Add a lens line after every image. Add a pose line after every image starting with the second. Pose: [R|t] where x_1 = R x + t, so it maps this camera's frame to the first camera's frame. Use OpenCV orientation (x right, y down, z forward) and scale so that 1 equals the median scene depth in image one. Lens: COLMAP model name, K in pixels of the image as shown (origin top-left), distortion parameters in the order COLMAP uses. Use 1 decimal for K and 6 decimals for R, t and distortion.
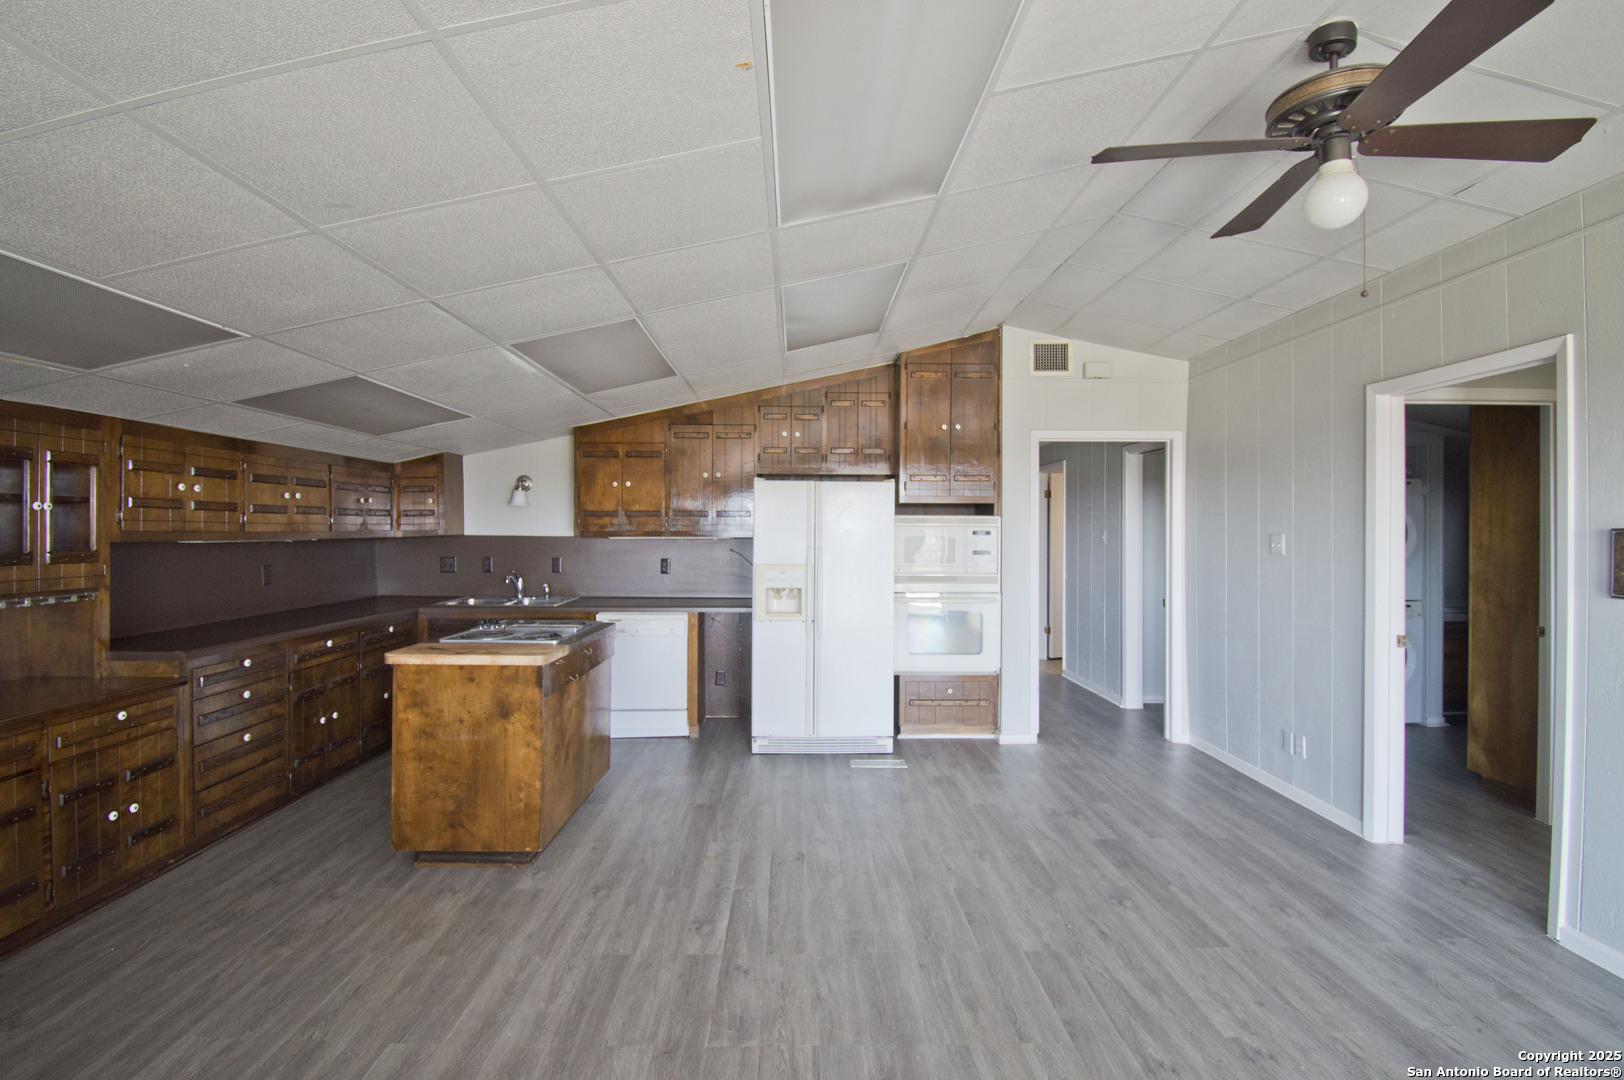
lens RADIAL K [[729.5, 0, 816.1], [0, 729.5, 532.0], [0, 0, 1]] dist [0.029356, -0.029632]
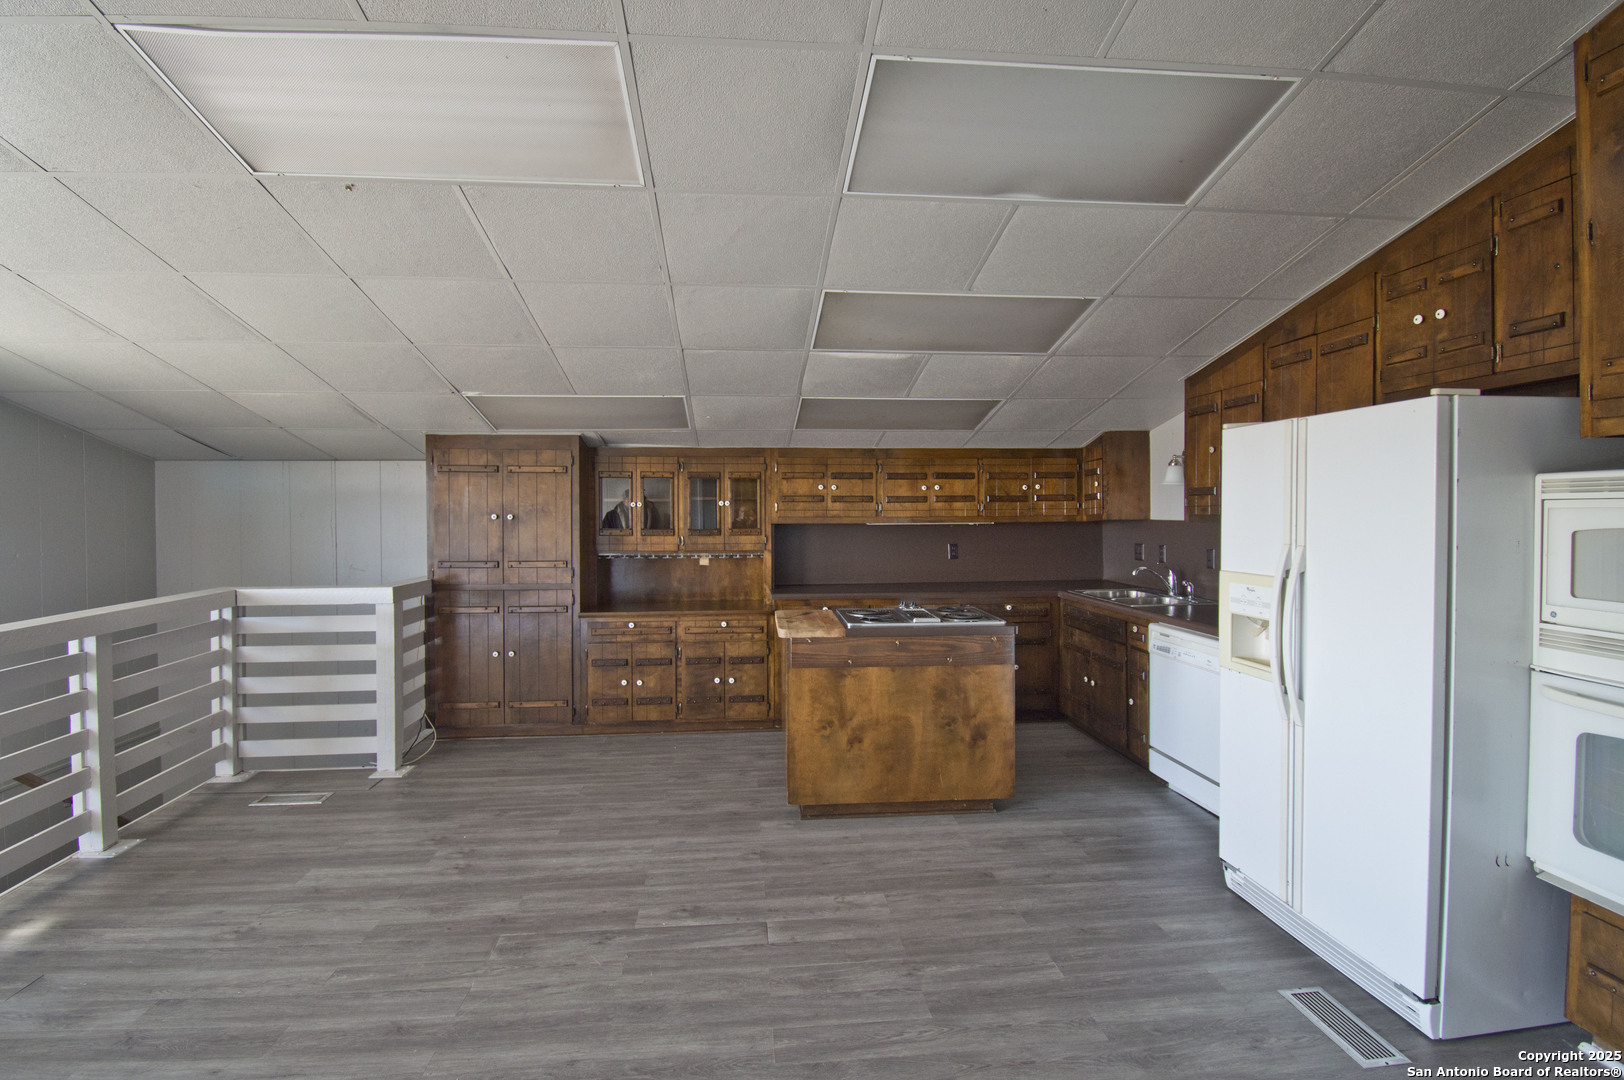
lens RADIAL K [[769.4, 0, 809.0], [0, 769.4, 534.0], [0, 0, 1]] dist [0.001796, 0.000071]
pose [[0.089145, 0.024210, -0.995724, 0.838446], [0.002747, 0.999695, 0.024552, -0.005736], [0.996015, -0.004924, 0.089051, 1.003116]]
